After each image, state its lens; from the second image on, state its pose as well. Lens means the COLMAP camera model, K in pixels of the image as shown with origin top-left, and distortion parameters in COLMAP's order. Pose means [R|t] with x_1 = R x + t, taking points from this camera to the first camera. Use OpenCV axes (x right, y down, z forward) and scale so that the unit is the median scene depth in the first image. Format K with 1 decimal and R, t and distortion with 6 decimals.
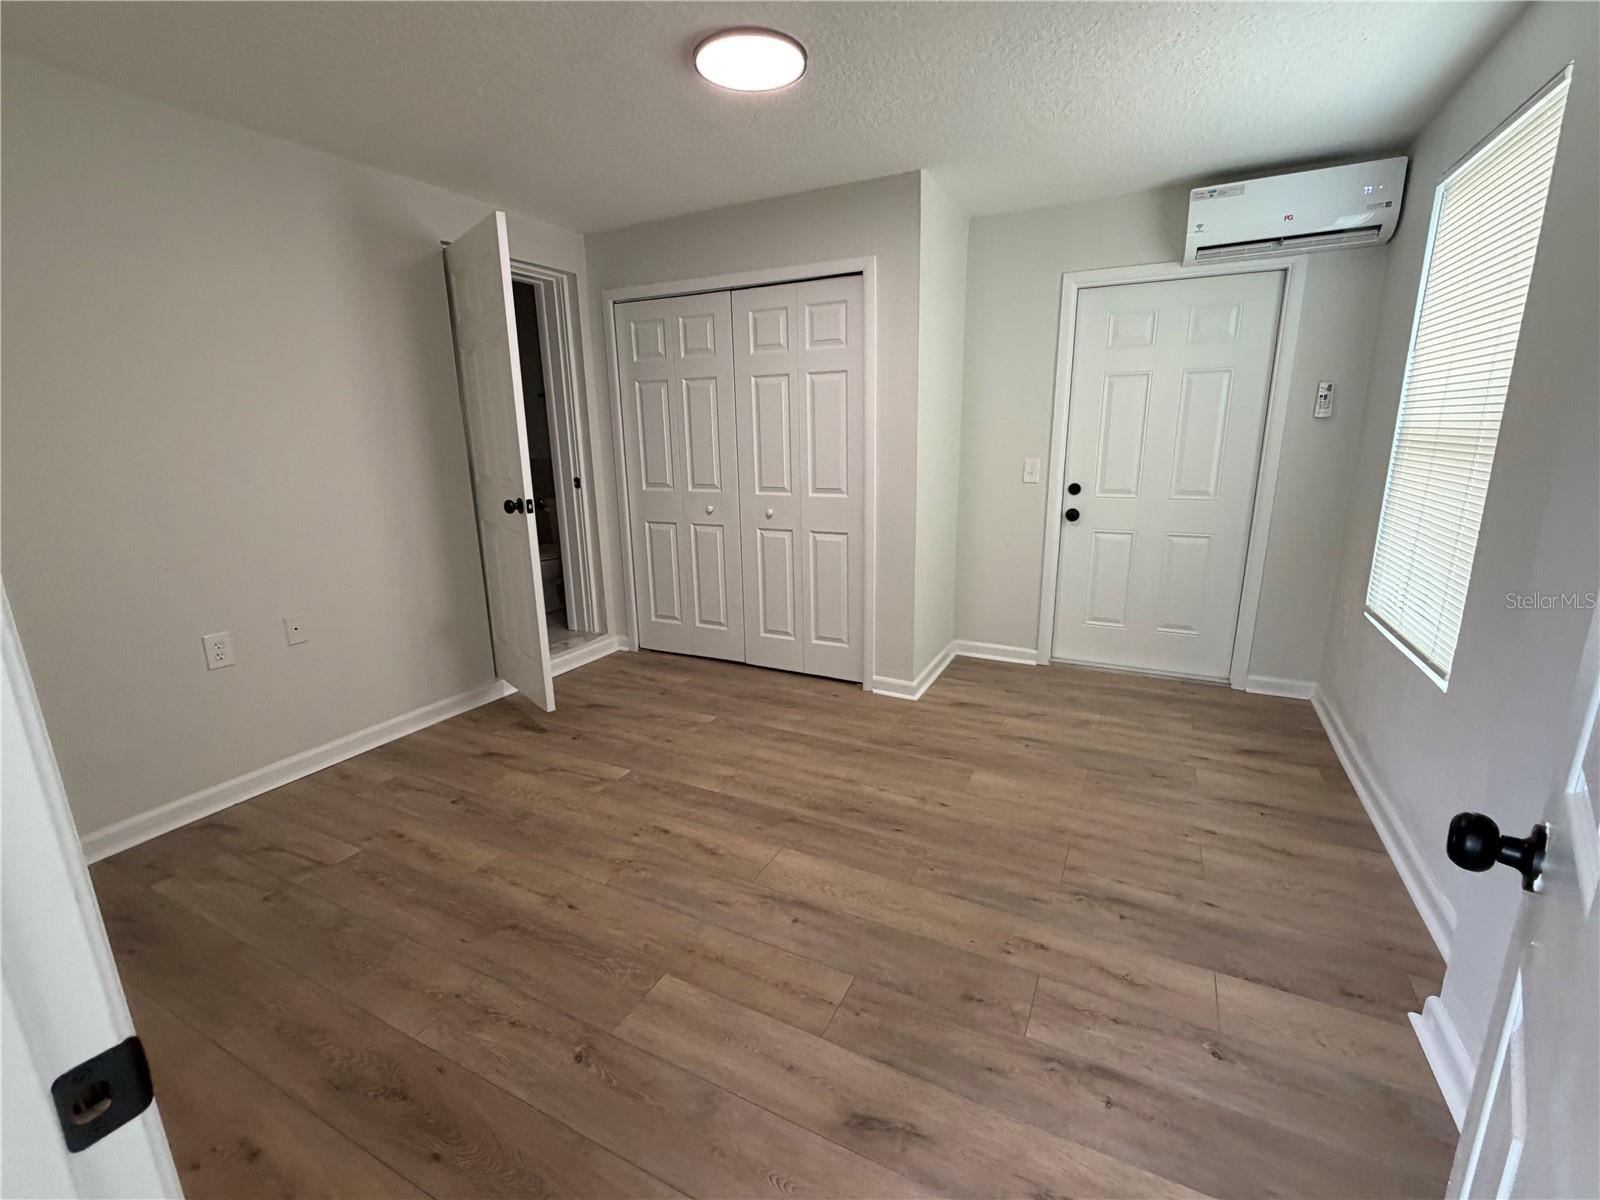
lens RADIAL K [[701.8, 0, 801.6], [0, 701.8, 597.0], [0, 0, 1]] dist [-0.015535, 0.001355]
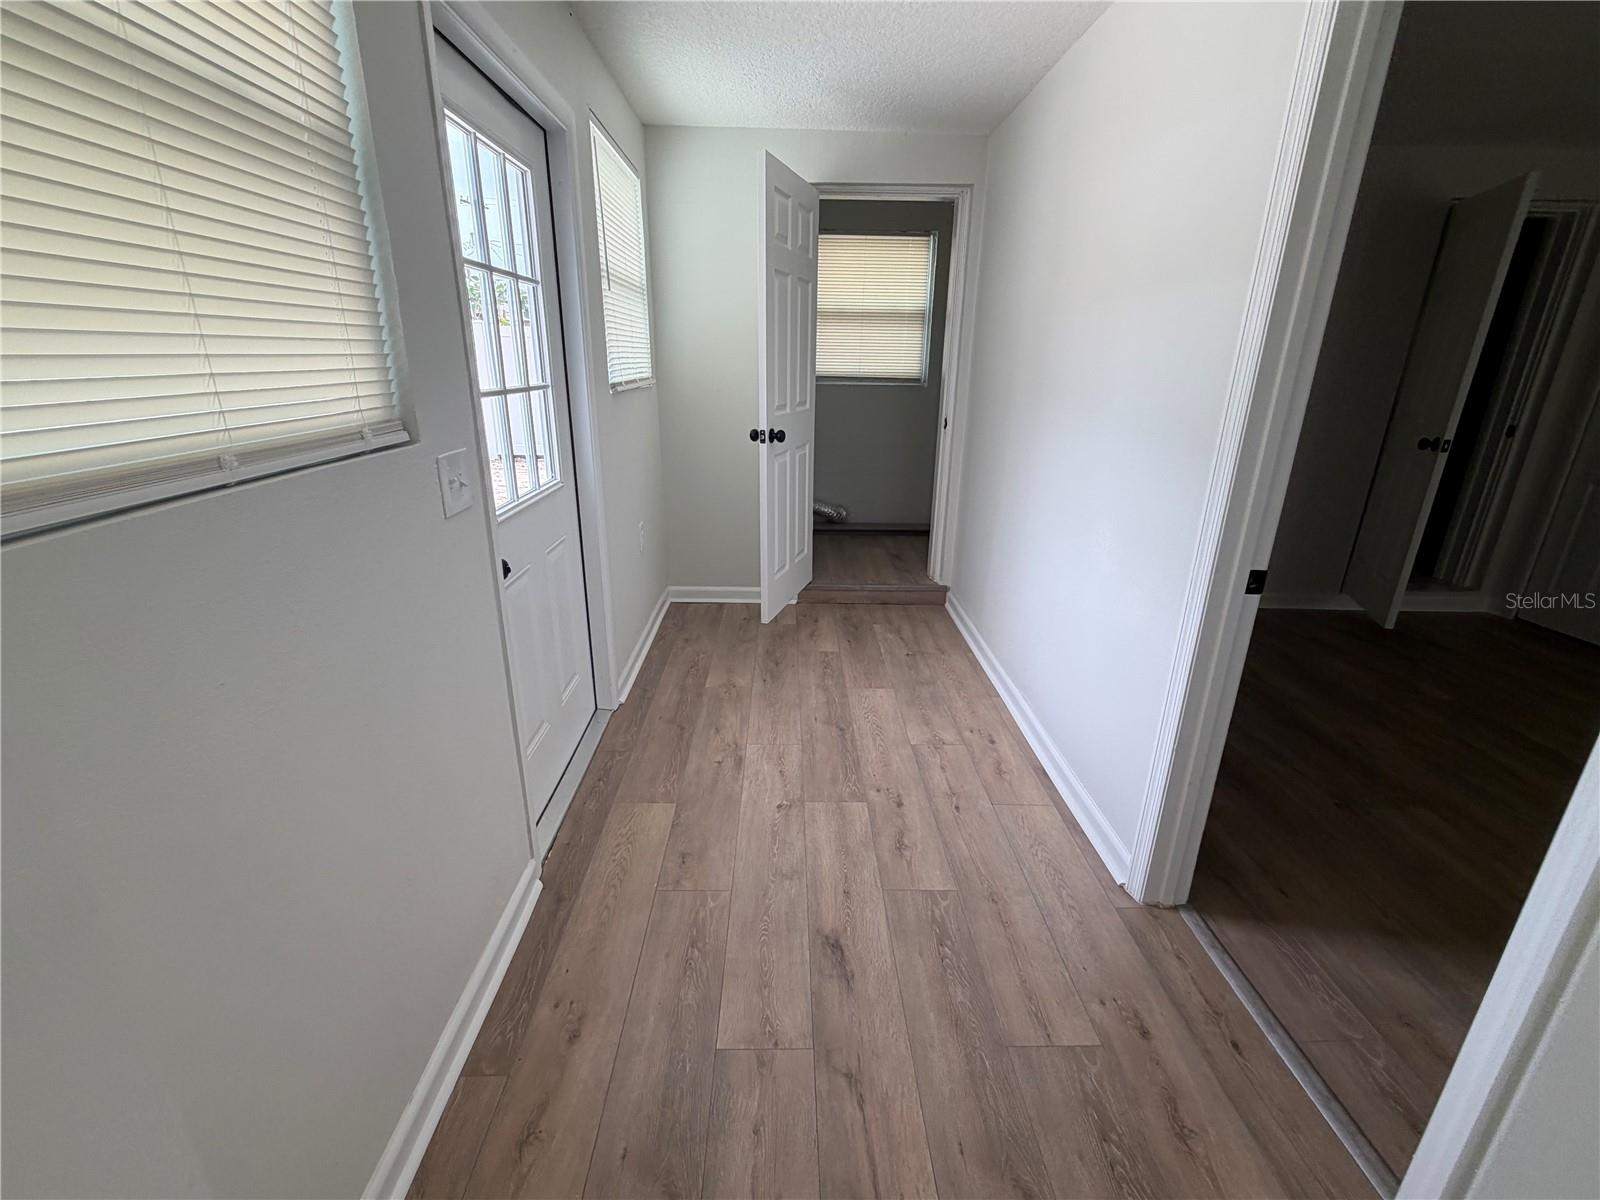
lens RADIAL K [[701.8, 0, 795.9], [0, 701.8, 602.5], [0, 0, 1]] dist [-0.015535, 0.001355]
pose [[0.454062, 0.322642, -0.830500, 0.122674], [-0.229638, 0.943017, 0.240803, 0.070399], [0.860868, 0.081374, 0.502279, -0.382233]]
